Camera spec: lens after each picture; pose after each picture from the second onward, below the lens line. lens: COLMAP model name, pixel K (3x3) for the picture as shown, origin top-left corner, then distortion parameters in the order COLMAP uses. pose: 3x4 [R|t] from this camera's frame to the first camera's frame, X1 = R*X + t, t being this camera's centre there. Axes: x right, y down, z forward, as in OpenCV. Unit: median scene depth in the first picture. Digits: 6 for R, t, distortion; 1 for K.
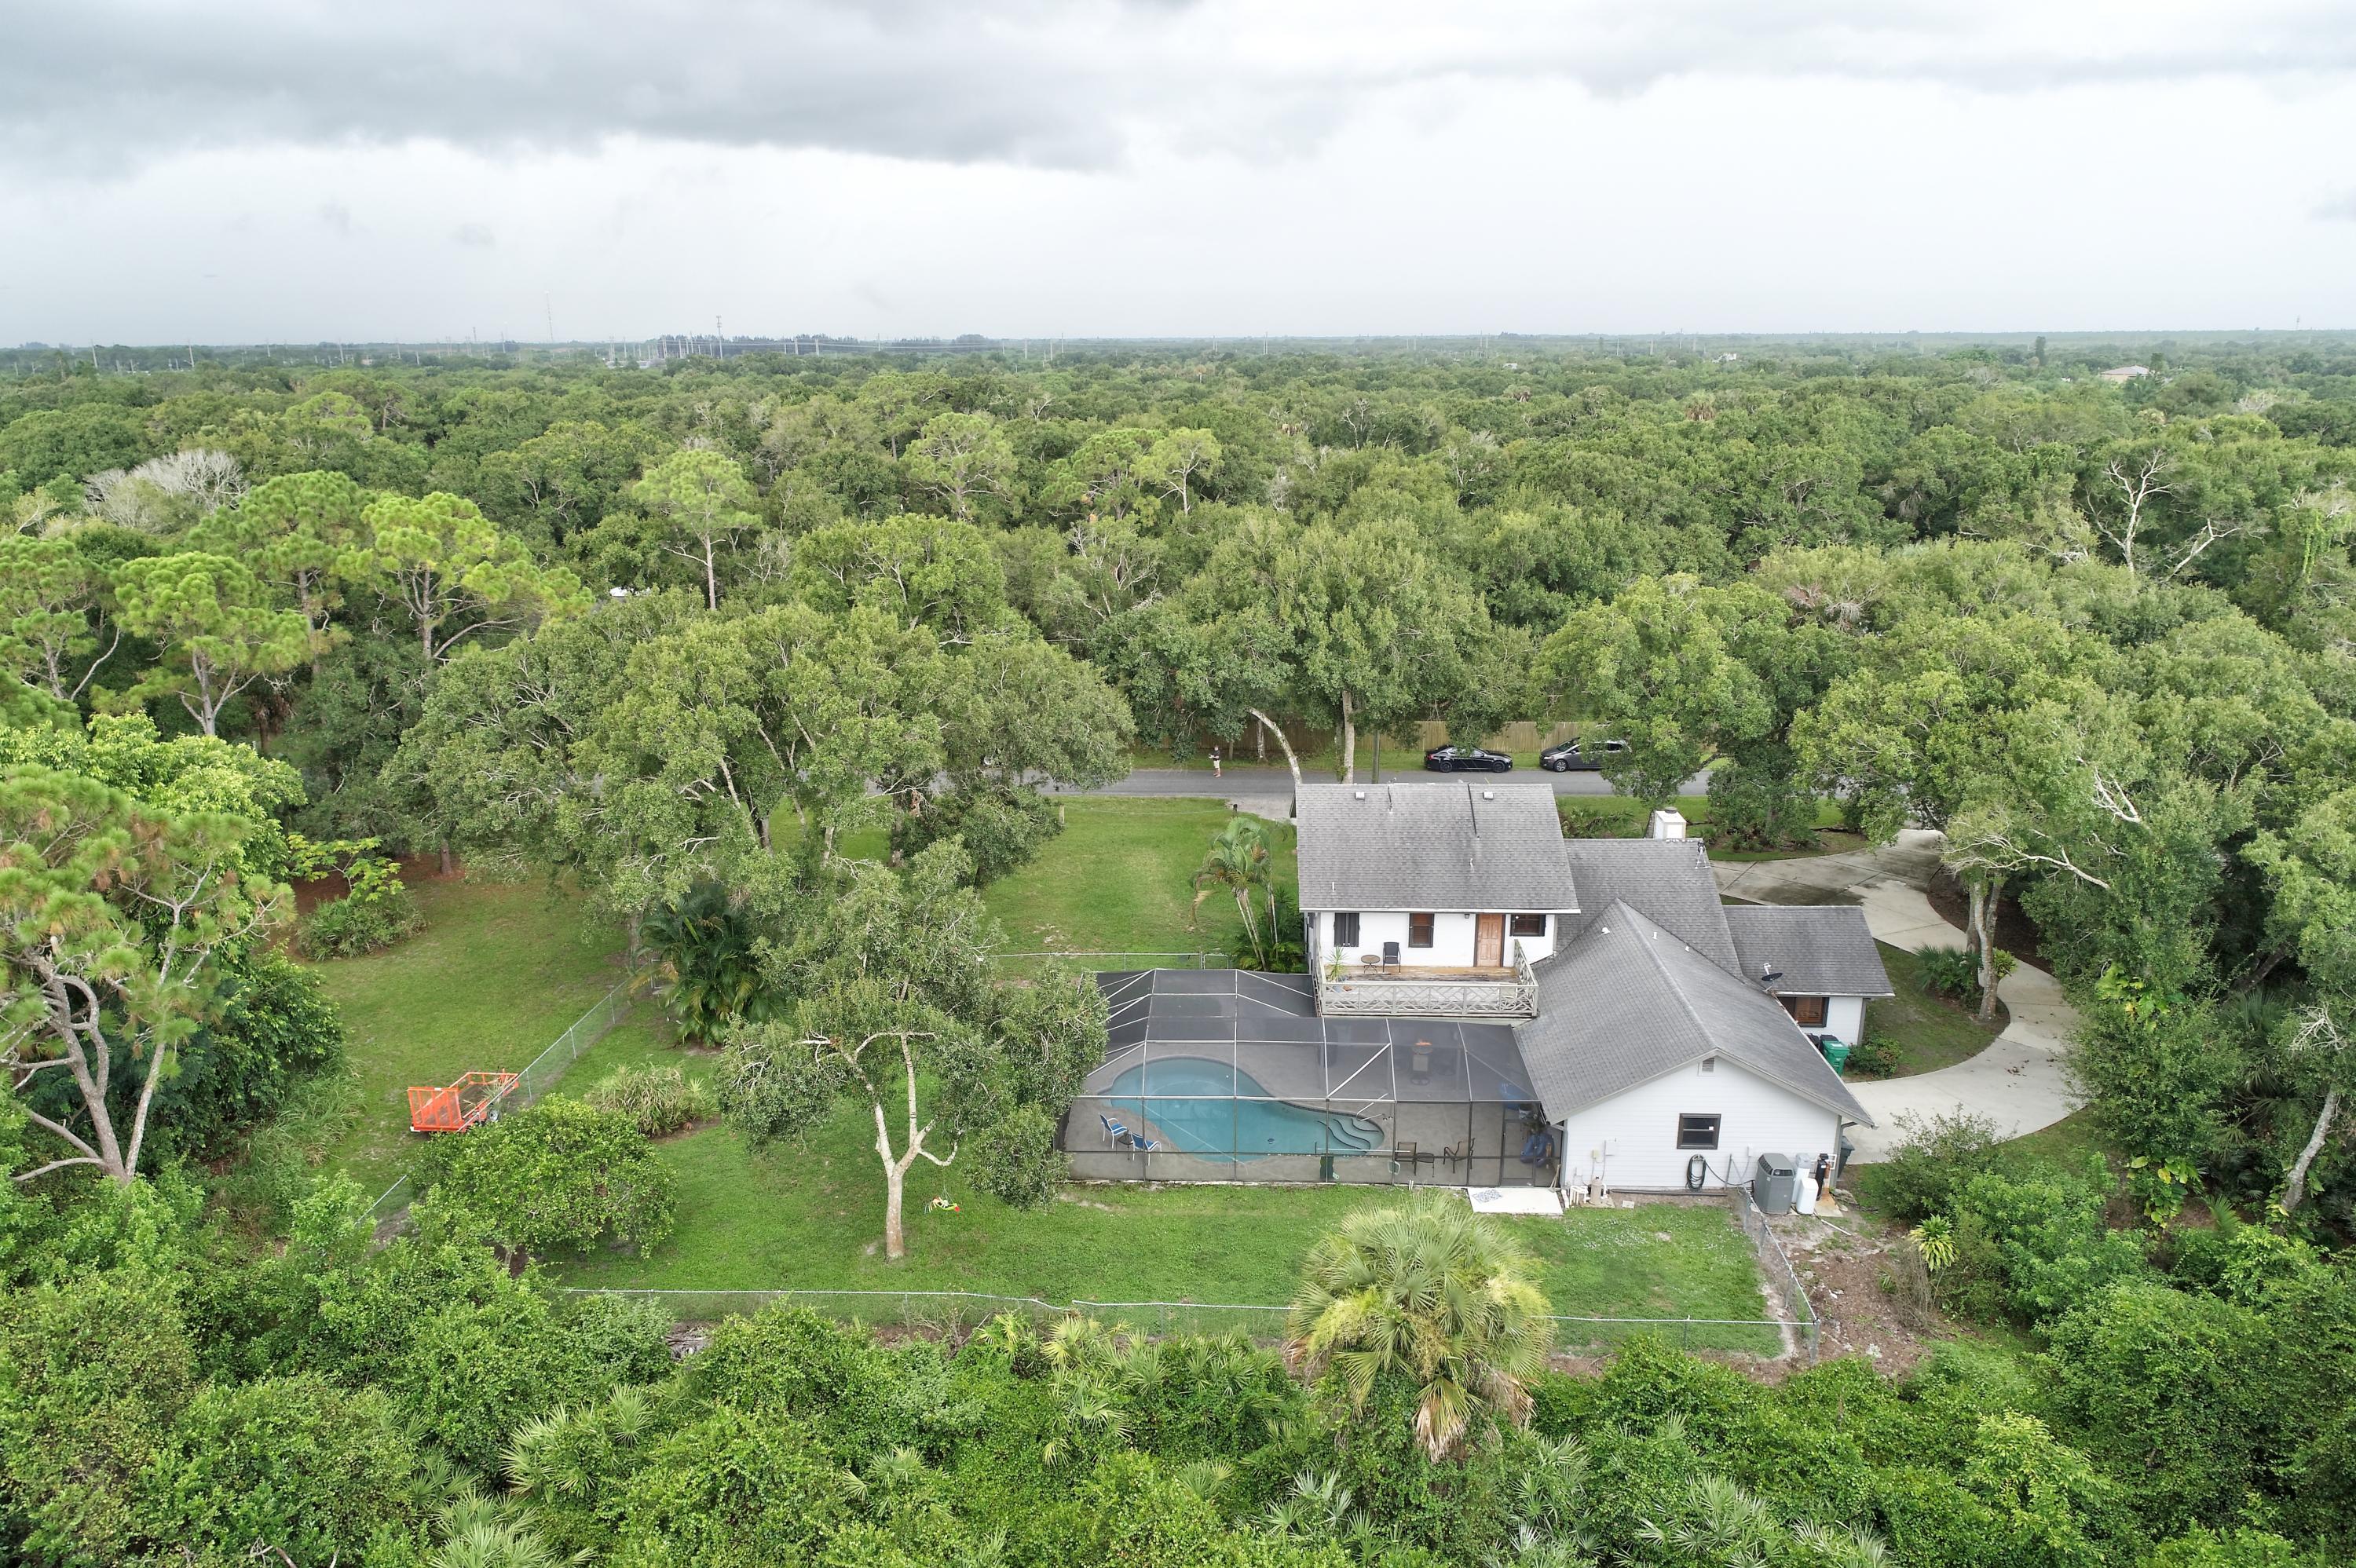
lens RADIAL K [[1522.2, 0, 1175.4], [0, 1522.2, 843.9], [0, 0, 1]] dist [-0.002233, -0.002074]
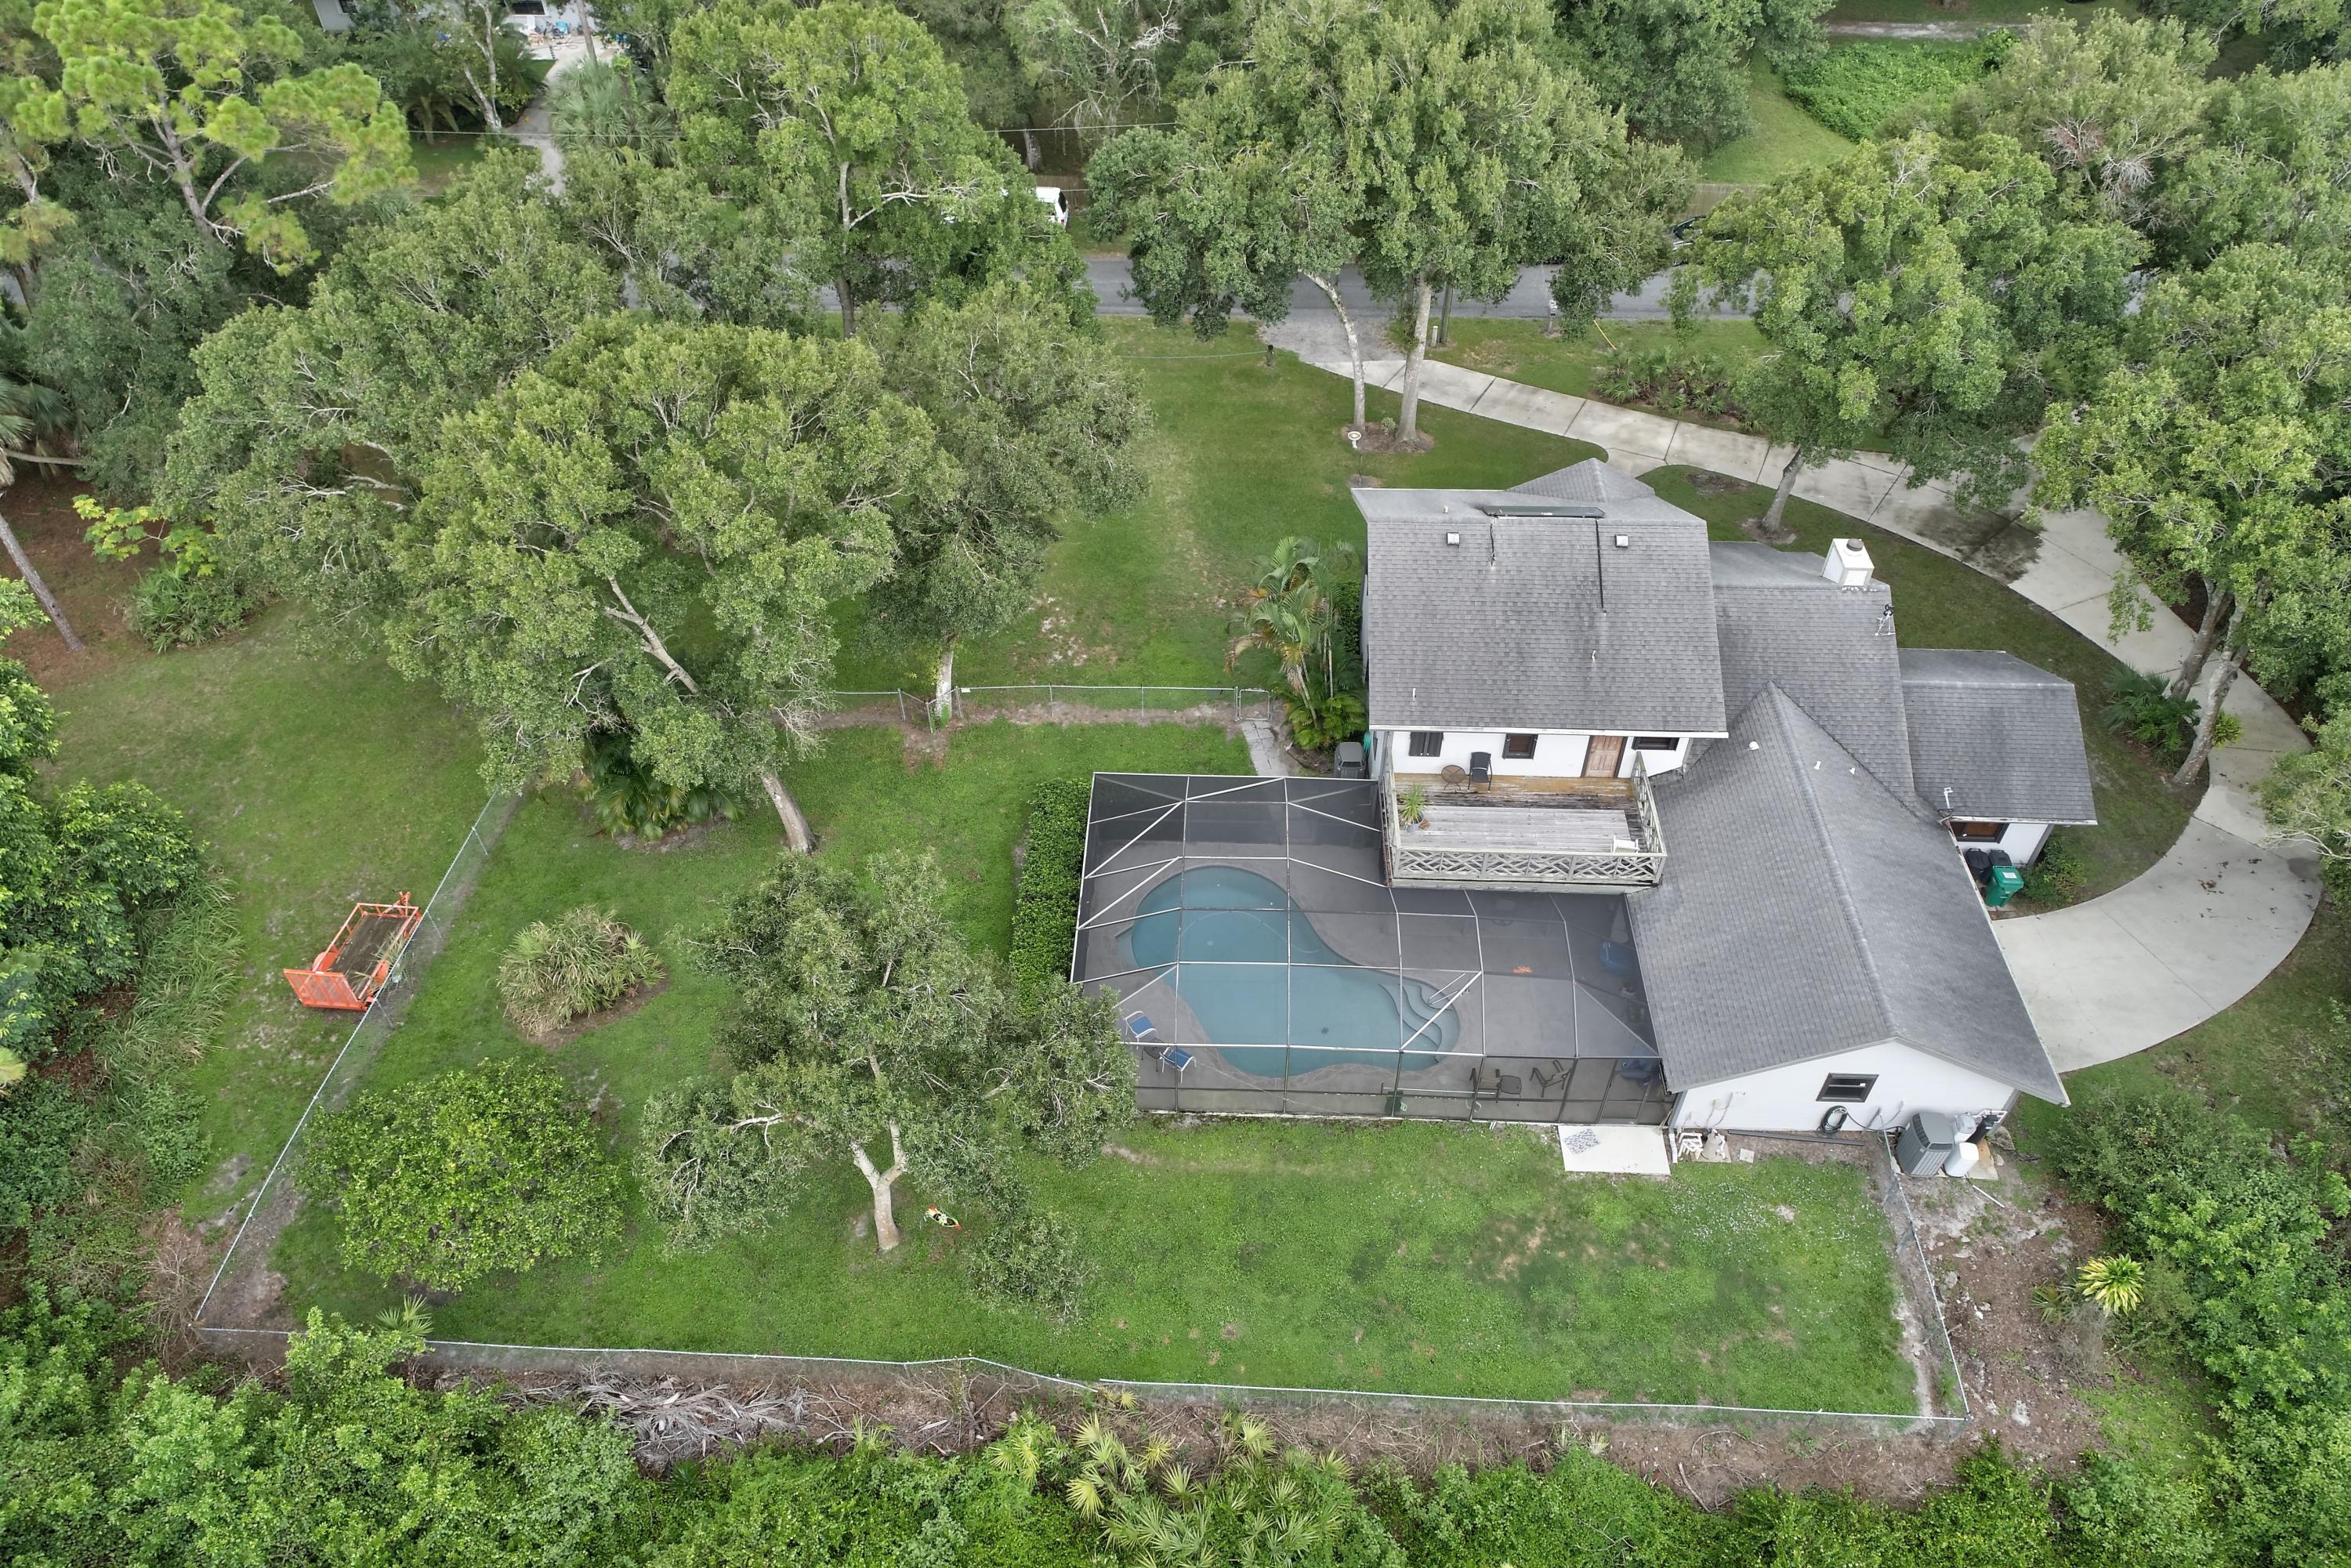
lens RADIAL K [[1520.0, 0, 1173.3], [0, 1520.0, 788.8], [0, 0, 1]] dist [-0.004380, 0.003582]
pose [[0.999998, -0.000163, 0.001900, -0.022176], [-0.000714, 0.891865, 0.452301, -0.299427], [-0.001768, -0.452302, 0.891863, 0.305514]]
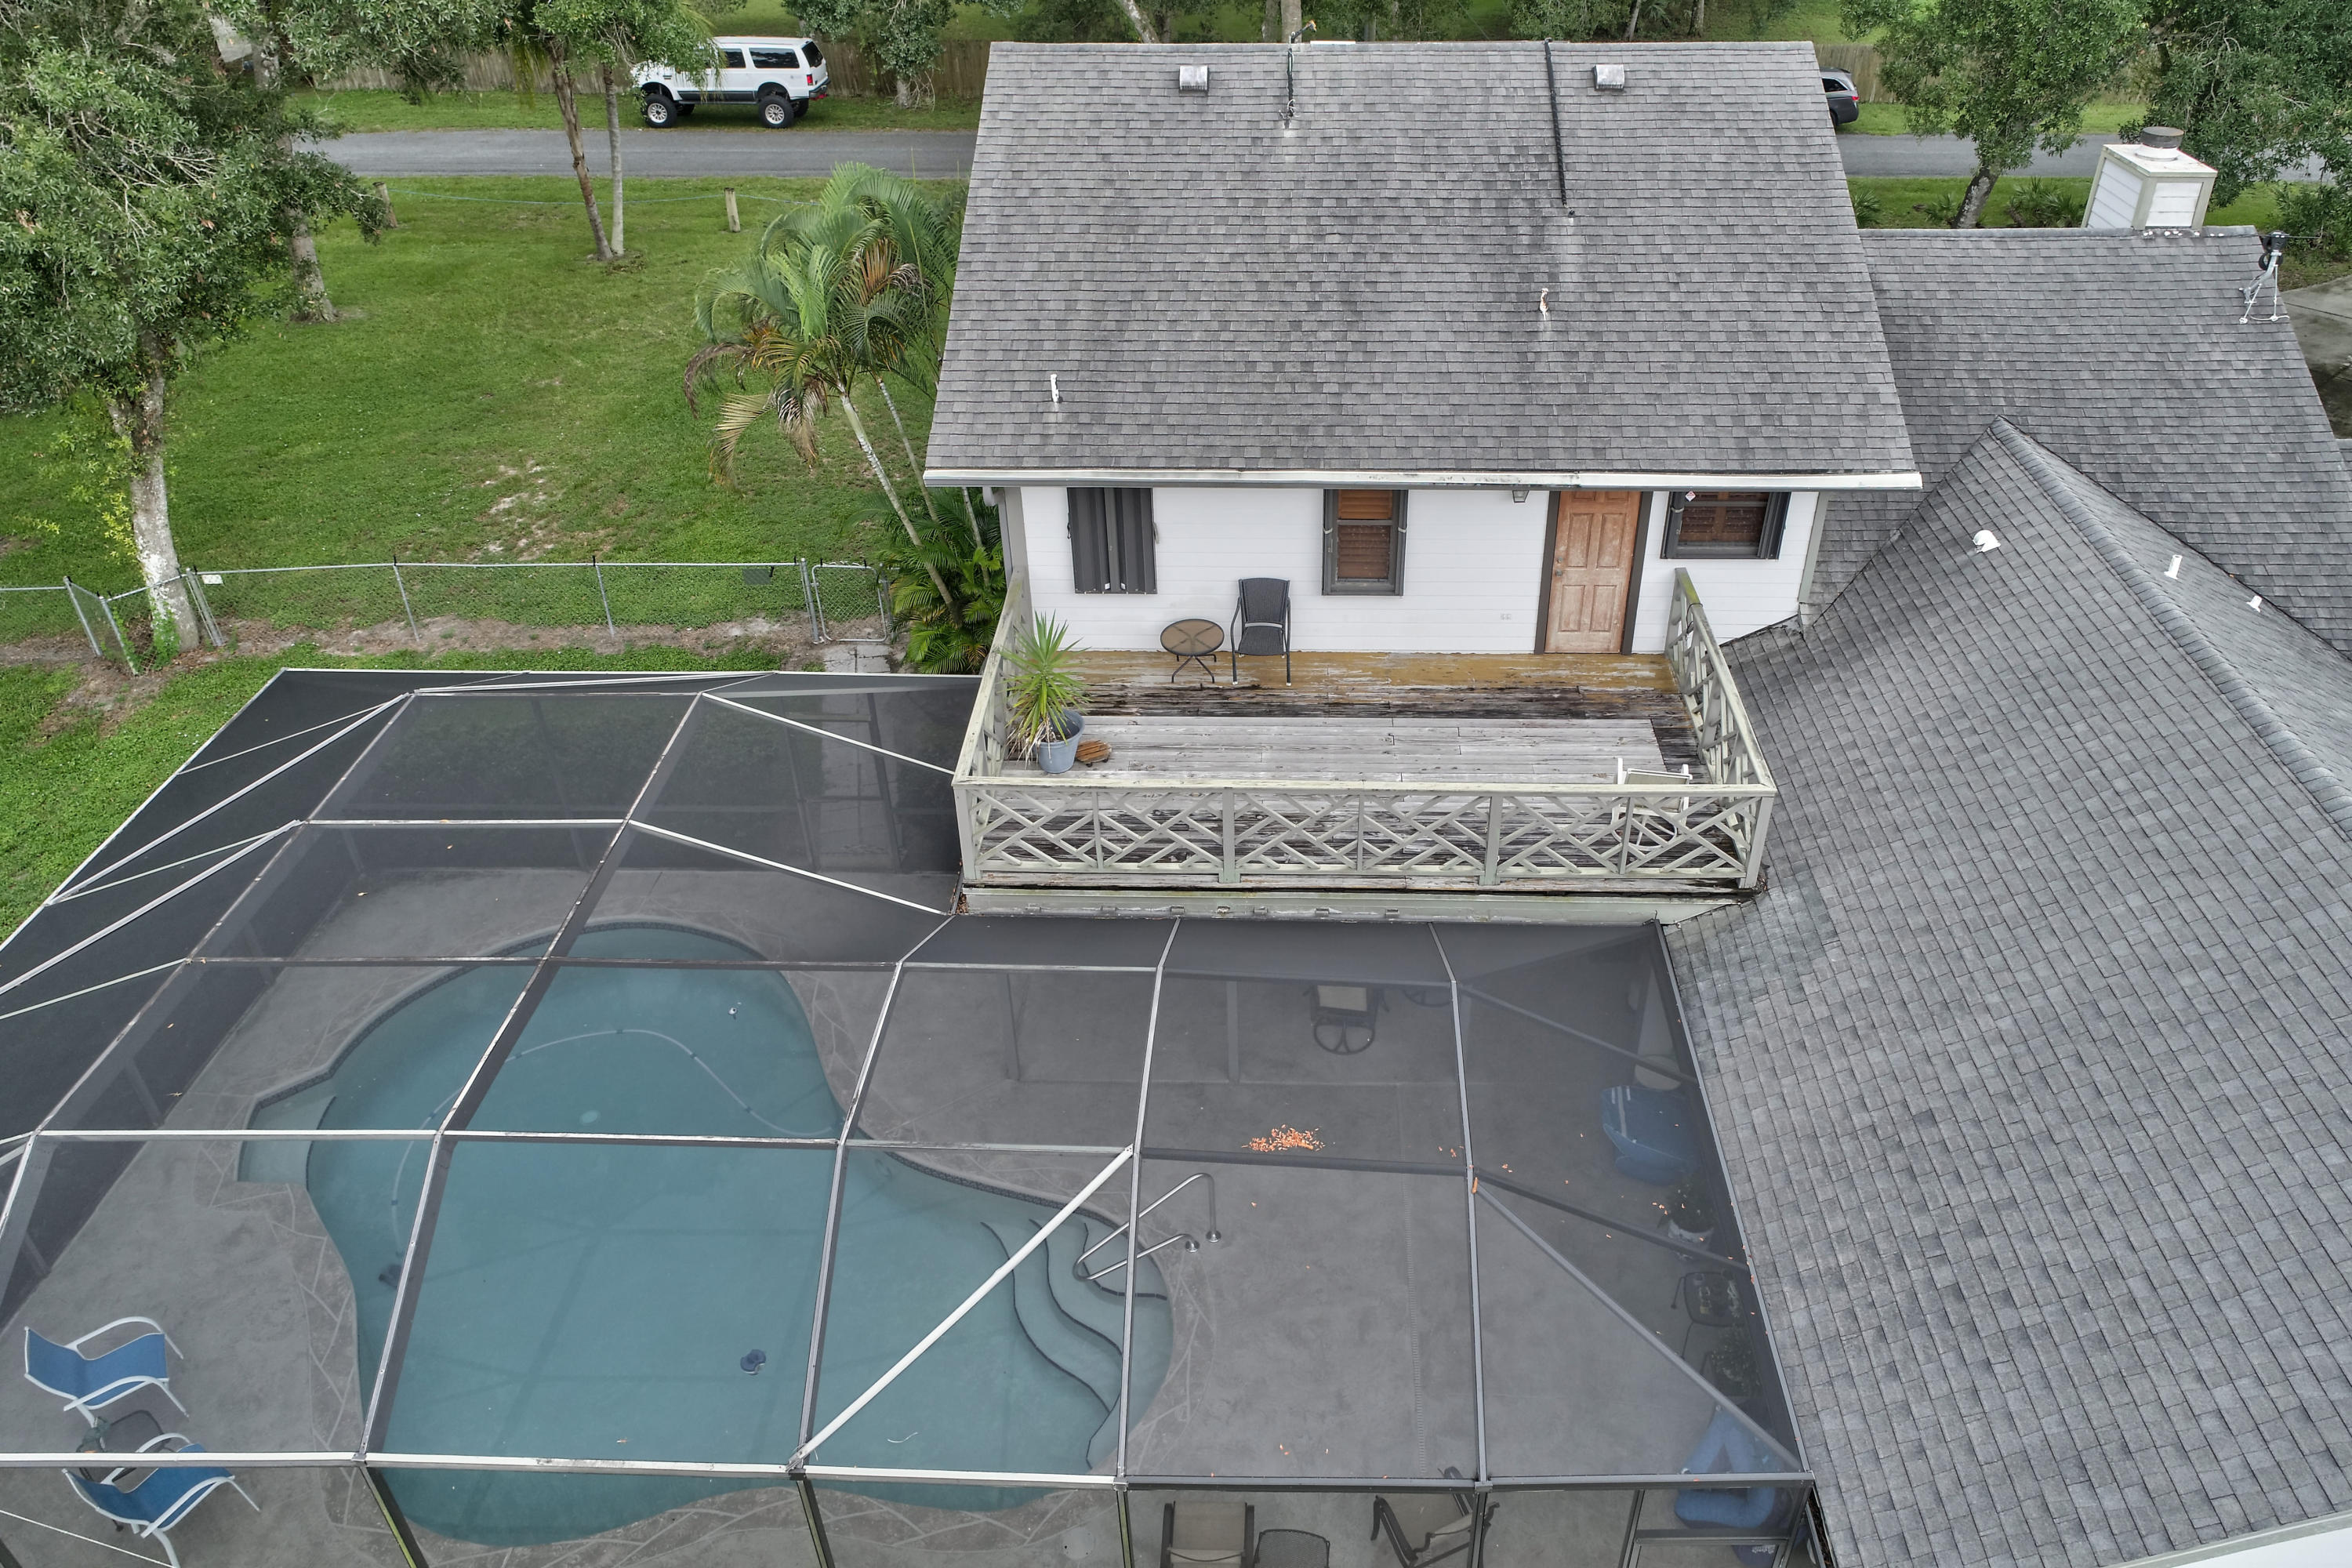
lens RADIAL K [[1574.7, 0, 1273.6], [0, 1574.7, 753.1], [0, 0, 1]] dist [-0.002675, 0.000475]
pose [[0.999711, -0.007058, 0.022992, 0.147063], [0.000369, 0.960363, 0.278754, 0.012309], [-0.024048, -0.278665, 0.960087, 0.747960]]
